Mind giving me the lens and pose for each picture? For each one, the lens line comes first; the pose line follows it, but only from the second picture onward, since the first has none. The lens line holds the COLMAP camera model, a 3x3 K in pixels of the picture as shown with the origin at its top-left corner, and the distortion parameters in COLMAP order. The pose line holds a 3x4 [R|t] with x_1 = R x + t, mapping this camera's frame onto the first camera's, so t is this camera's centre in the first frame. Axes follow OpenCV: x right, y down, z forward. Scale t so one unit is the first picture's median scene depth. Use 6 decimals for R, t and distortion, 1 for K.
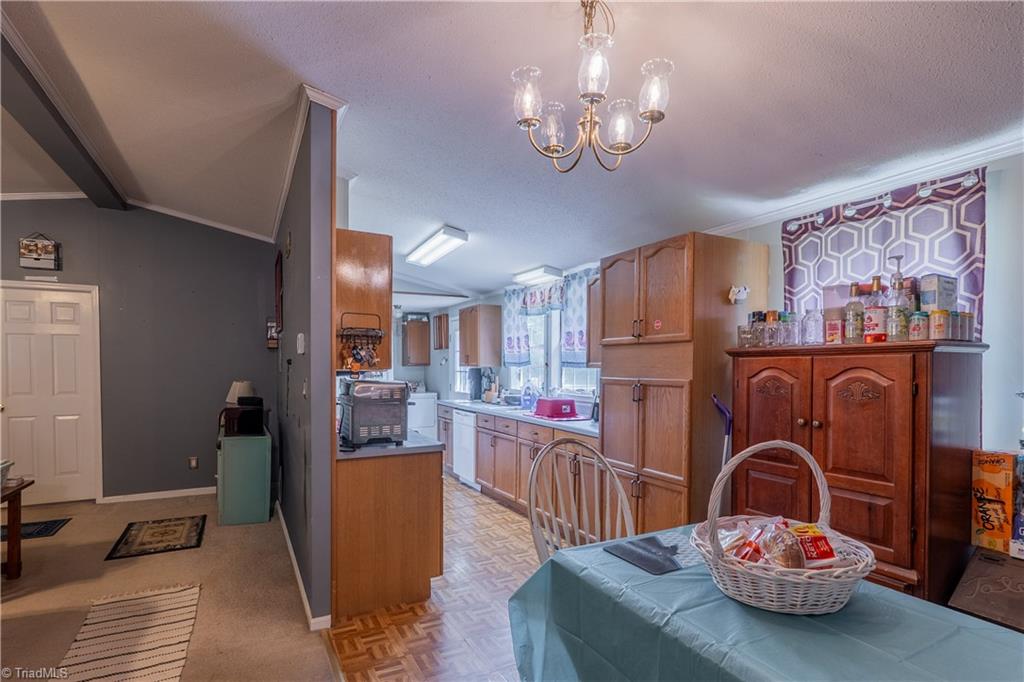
lens RADIAL K [[486.3, 0, 511.8], [0, 486.3, 378.5], [0, 0, 1]] dist [-0.002952, 0.001110]
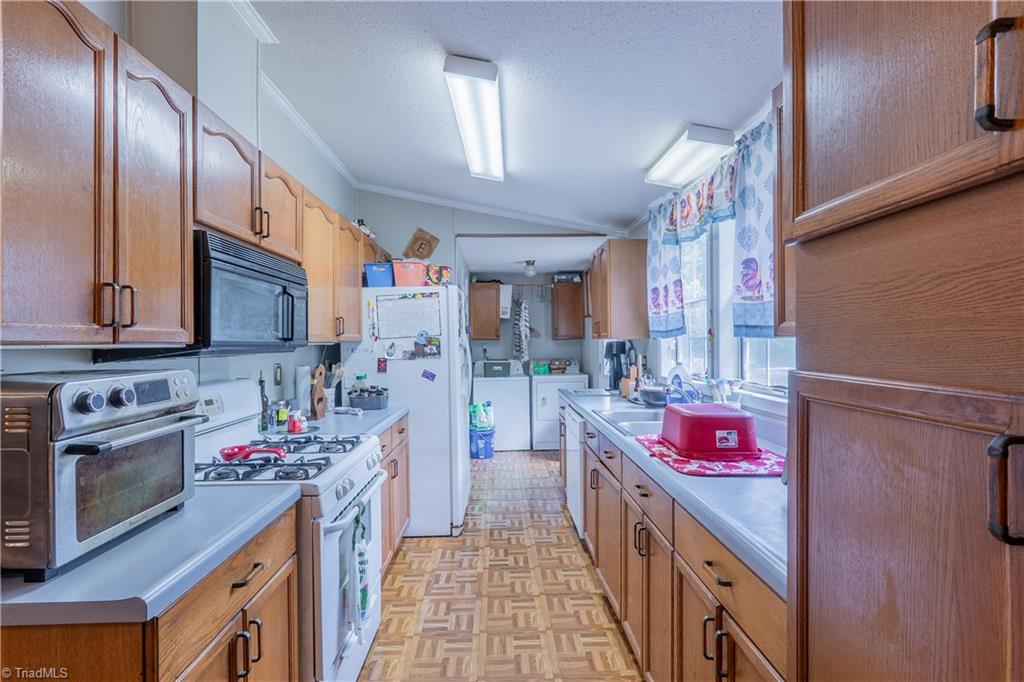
lens RADIAL K [[486.3, 0, 513.5], [0, 486.3, 341.7], [0, 0, 1]] dist [-0.002952, 0.001110]
pose [[0.904699, -0.009880, -0.425936, 0.099626], [-0.000344, 0.999714, -0.023921, -0.007002], [0.426050, 0.021788, 0.904437, 0.445289]]
